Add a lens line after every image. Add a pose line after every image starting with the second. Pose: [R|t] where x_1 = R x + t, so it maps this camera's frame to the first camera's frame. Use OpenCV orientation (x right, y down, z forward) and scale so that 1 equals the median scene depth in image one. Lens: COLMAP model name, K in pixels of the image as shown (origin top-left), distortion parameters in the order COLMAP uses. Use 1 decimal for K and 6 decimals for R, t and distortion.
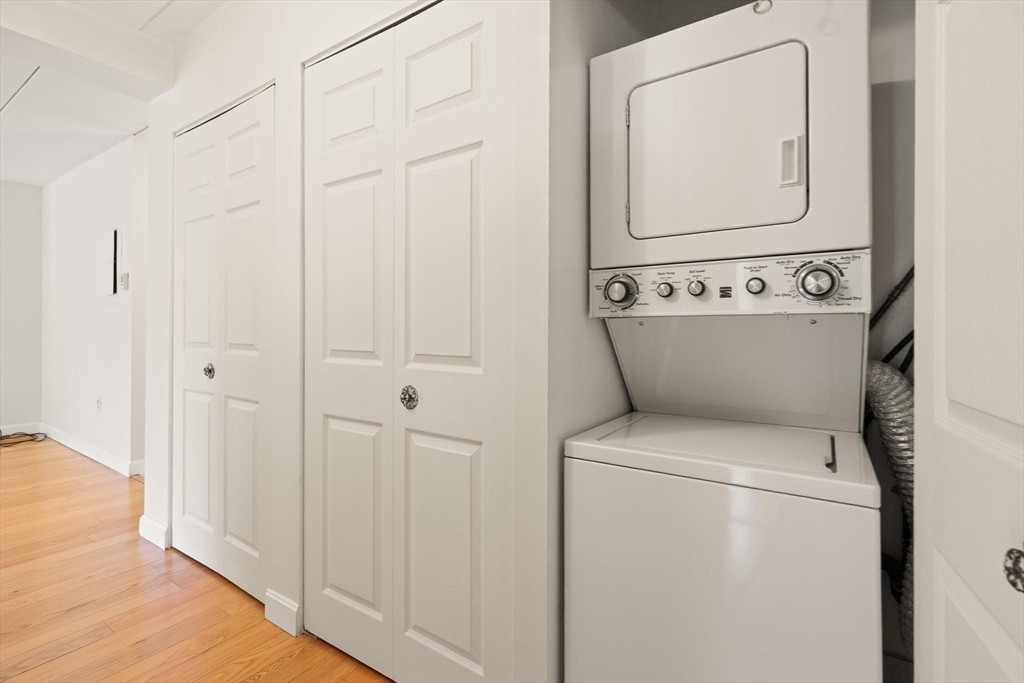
lens RADIAL K [[468.0, 0, 515.7], [0, 468.0, 335.4], [0, 0, 1]] dist [0.001971, -0.000225]
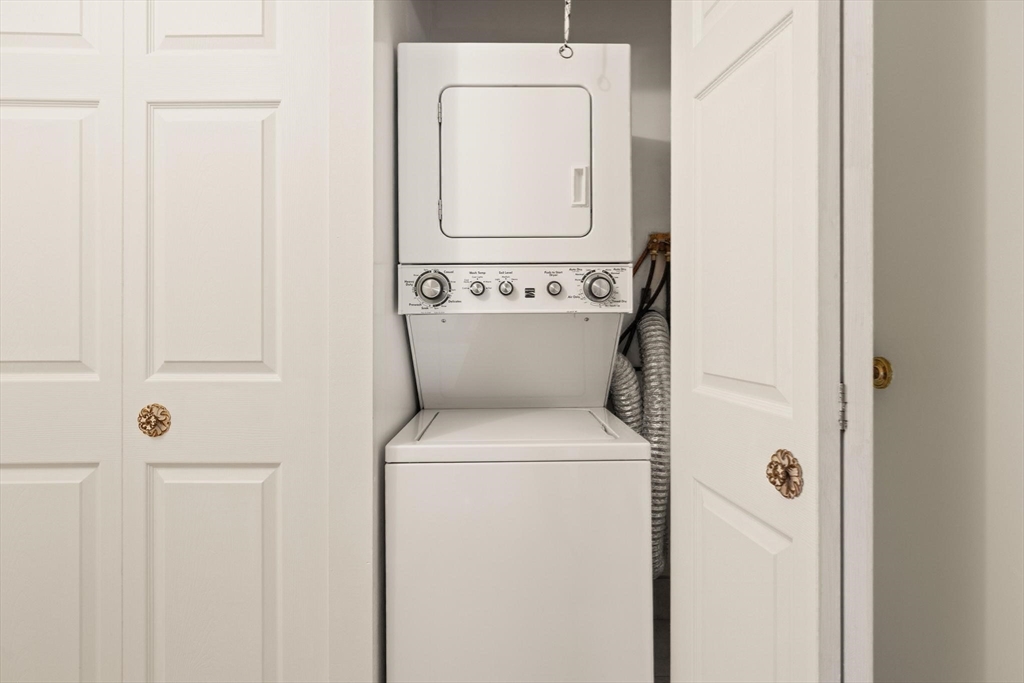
lens RADIAL K [[498.7, 0, 511.6], [0, 498.7, 332.8], [0, 0, 1]] dist [-0.000534, -0.000259]
pose [[0.822124, -0.013752, 0.569142, -0.250514], [0.013203, 0.999900, 0.005089, -0.002696], [-0.569155, 0.003330, 0.822223, 0.039017]]
